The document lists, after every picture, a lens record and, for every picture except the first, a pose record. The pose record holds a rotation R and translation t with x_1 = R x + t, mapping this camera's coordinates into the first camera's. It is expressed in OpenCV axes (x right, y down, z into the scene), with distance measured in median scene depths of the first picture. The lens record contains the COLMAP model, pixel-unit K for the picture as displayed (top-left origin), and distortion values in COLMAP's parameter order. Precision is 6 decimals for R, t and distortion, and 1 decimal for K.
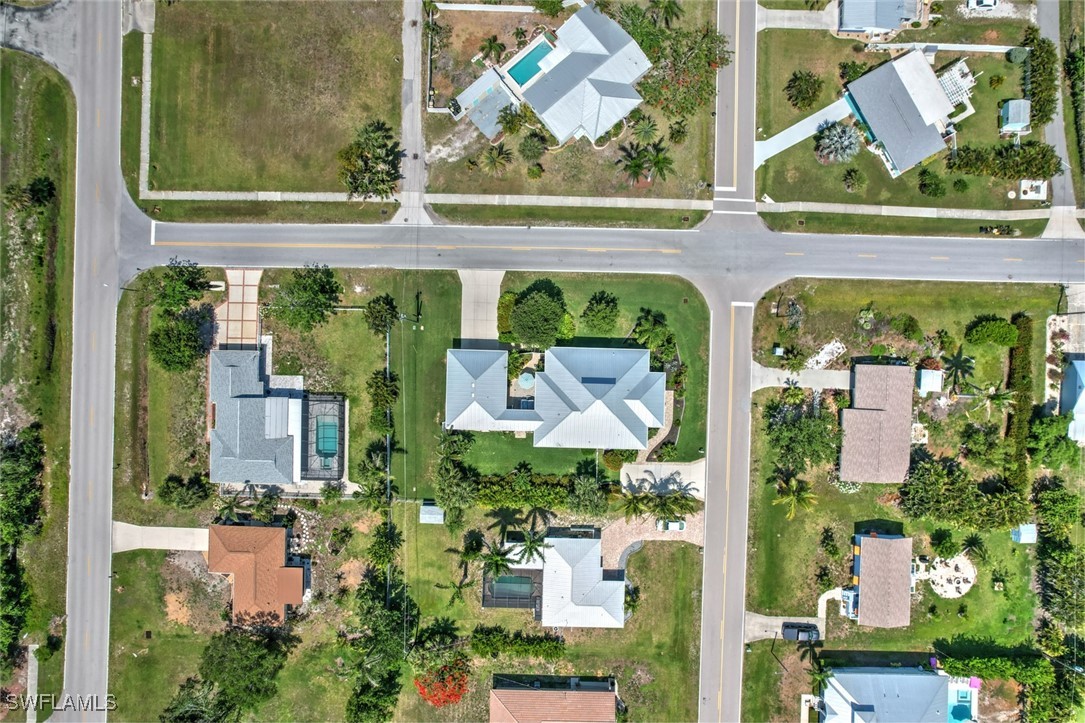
lens RADIAL K [[690.3, 0, 542.9], [0, 690.3, 366.5], [0, 0, 1]] dist [-0.084630, 0.084936]
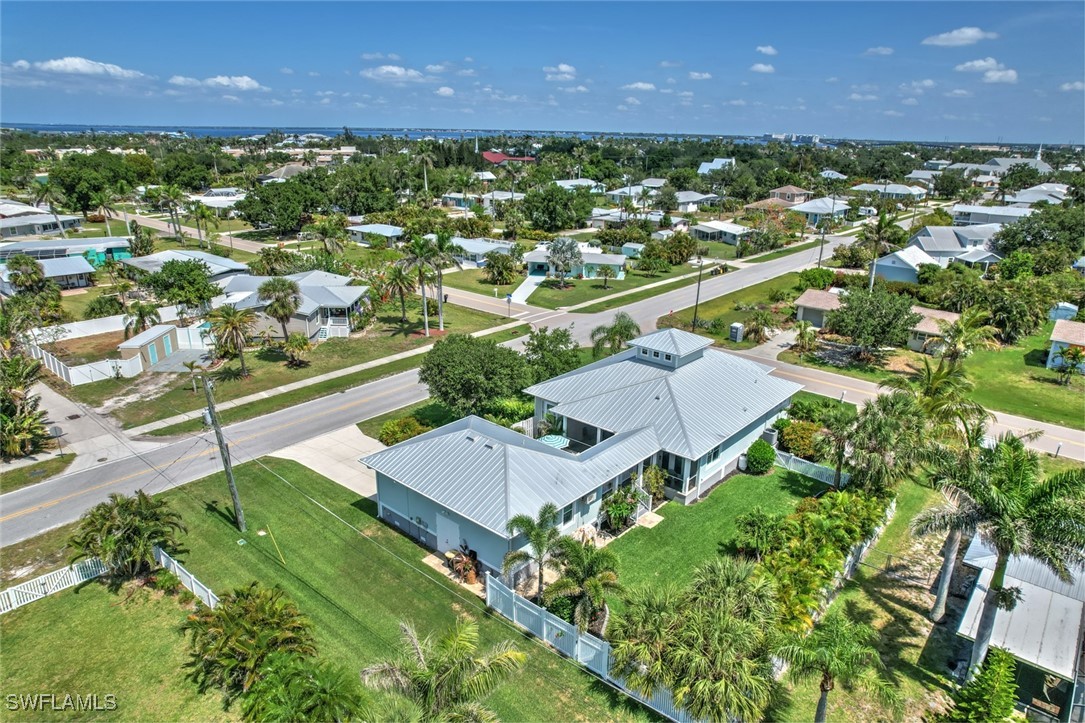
lens RADIAL K [[690.3, 0, 542.9], [0, 690.3, 366.5], [0, 0, 1]] dist [-0.084630, 0.084936]
pose [[0.635625, -0.241451, 0.733268, -0.325535], [0.771751, 0.222794, -0.595621, 0.258099], [-0.019554, 0.944492, 0.327953, 0.792187]]
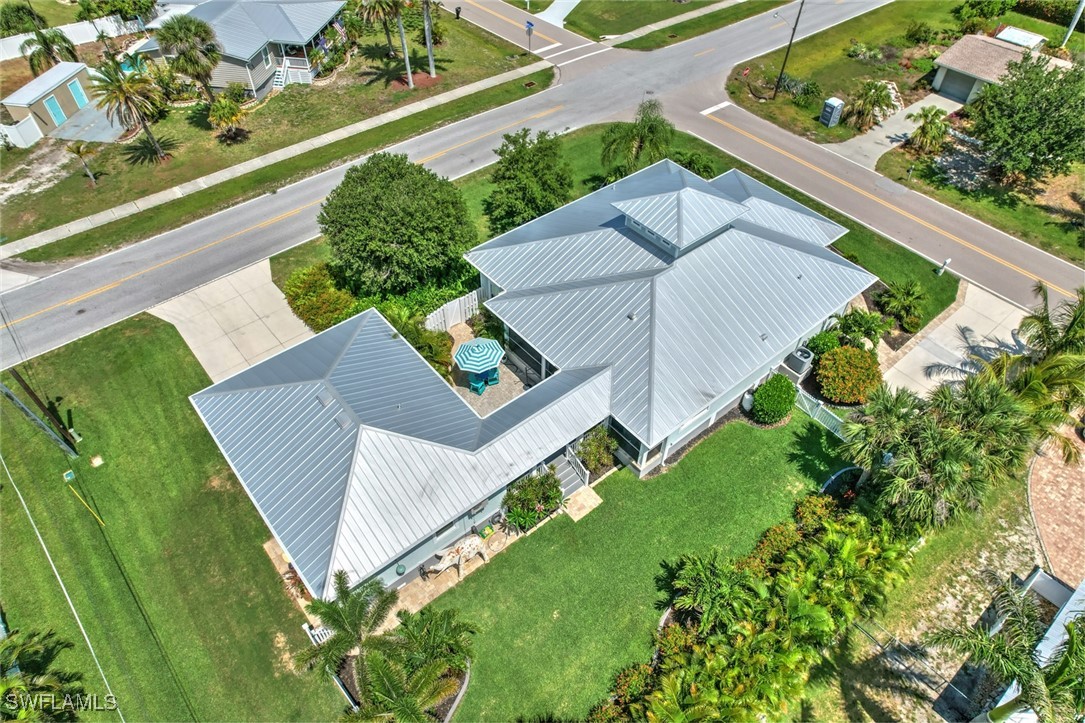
lens RADIAL K [[690.3, 0, 542.9], [0, 690.3, 366.5], [0, 0, 1]] dist [-0.084630, 0.084936]
pose [[0.750613, -0.474937, 0.459365, -0.145174], [0.660568, 0.555366, -0.505191, 0.197165], [-0.015182, 0.682645, 0.730593, 0.754099]]
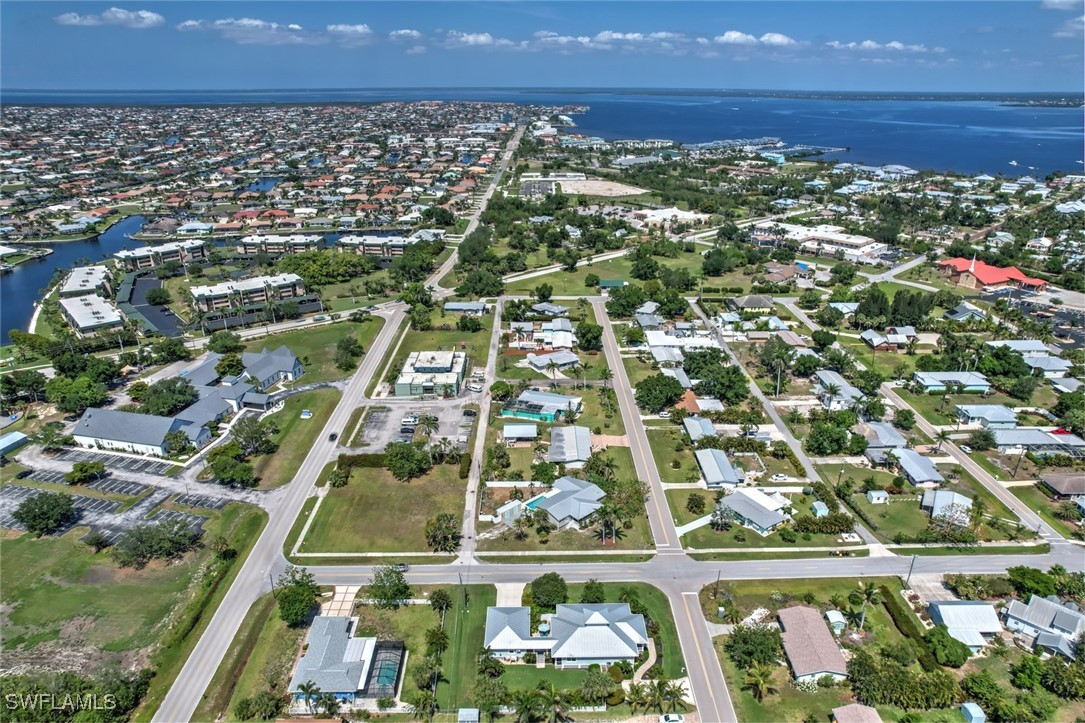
lens RADIAL K [[690.3, 0, 542.9], [0, 690.3, 366.5], [0, 0, 1]] dist [-0.084630, 0.084936]
pose [[0.999254, -0.014018, 0.035981, -0.065627], [0.038607, 0.382616, -0.923100, 1.054073], [-0.000827, 0.923801, 0.382872, -0.002381]]
